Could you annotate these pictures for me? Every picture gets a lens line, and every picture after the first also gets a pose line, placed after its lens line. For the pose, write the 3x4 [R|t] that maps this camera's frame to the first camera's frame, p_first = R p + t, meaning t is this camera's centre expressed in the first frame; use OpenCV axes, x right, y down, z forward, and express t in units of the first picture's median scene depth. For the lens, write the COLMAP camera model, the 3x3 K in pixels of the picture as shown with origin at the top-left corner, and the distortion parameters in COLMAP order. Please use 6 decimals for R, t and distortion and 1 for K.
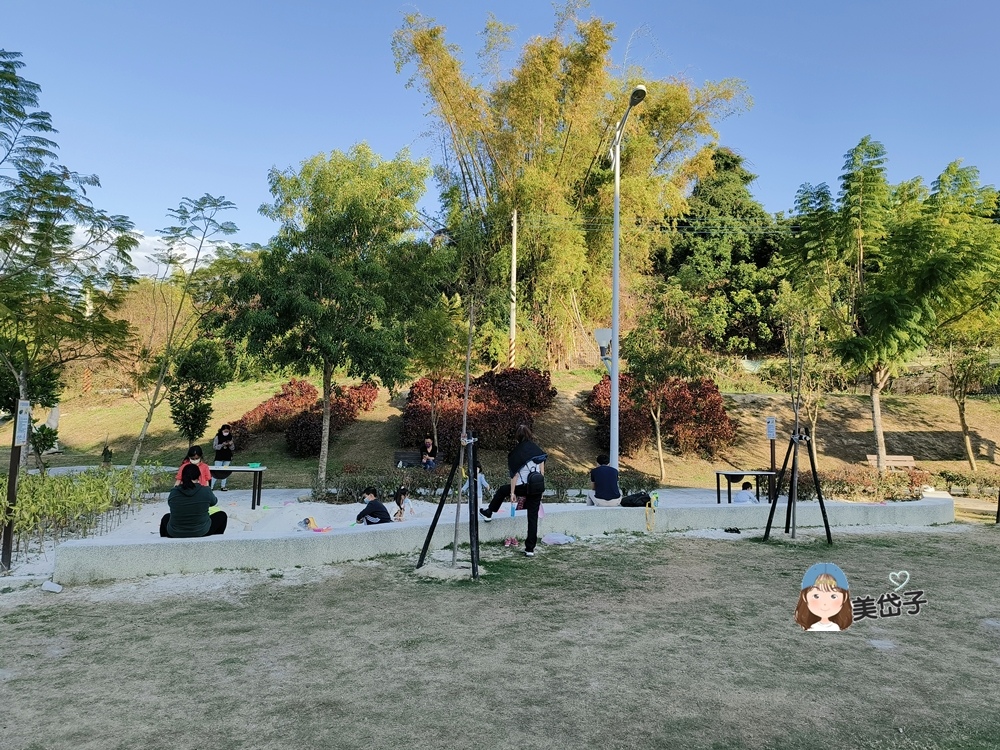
lens RADIAL K [[677.8, 0, 500.0], [0, 677.8, 375.0], [0, 0, 1]] dist [-0.002477, -0.001004]
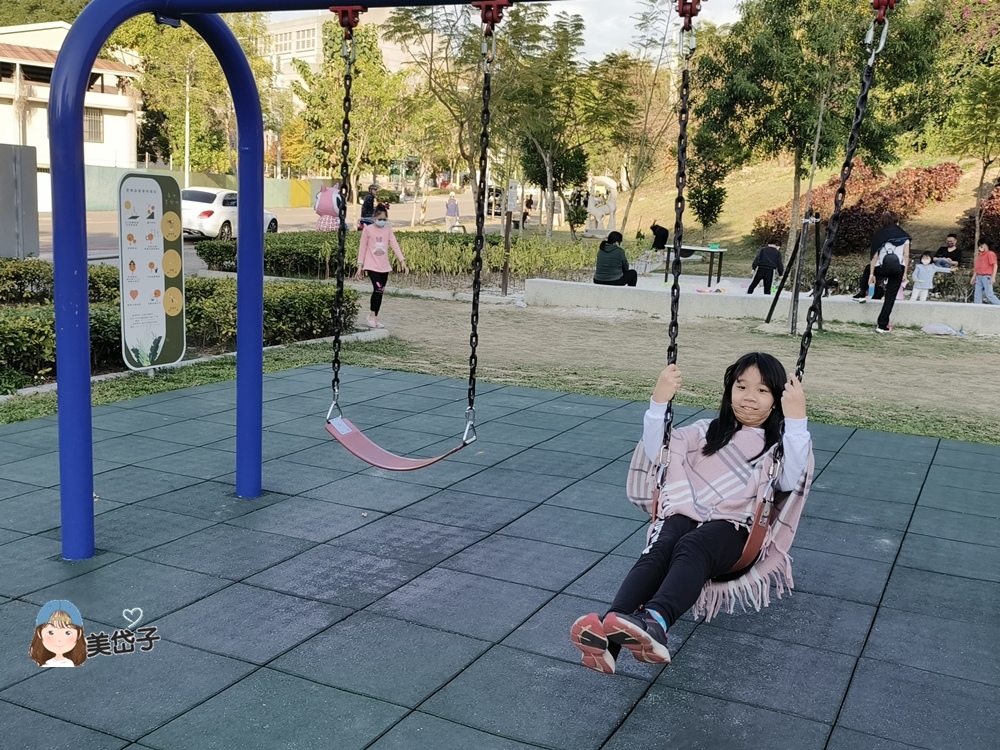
lens RADIAL K [[963.1, 0, 500.0], [0, 963.1, 375.0], [0, 0, 1]] dist [-0.039841, 0.201368]
pose [[0.730937, 0.145193, -0.666821, 0.383074], [0.008300, 0.975142, 0.221425, -0.002722], [0.682395, -0.167382, 0.711562, -0.288400]]
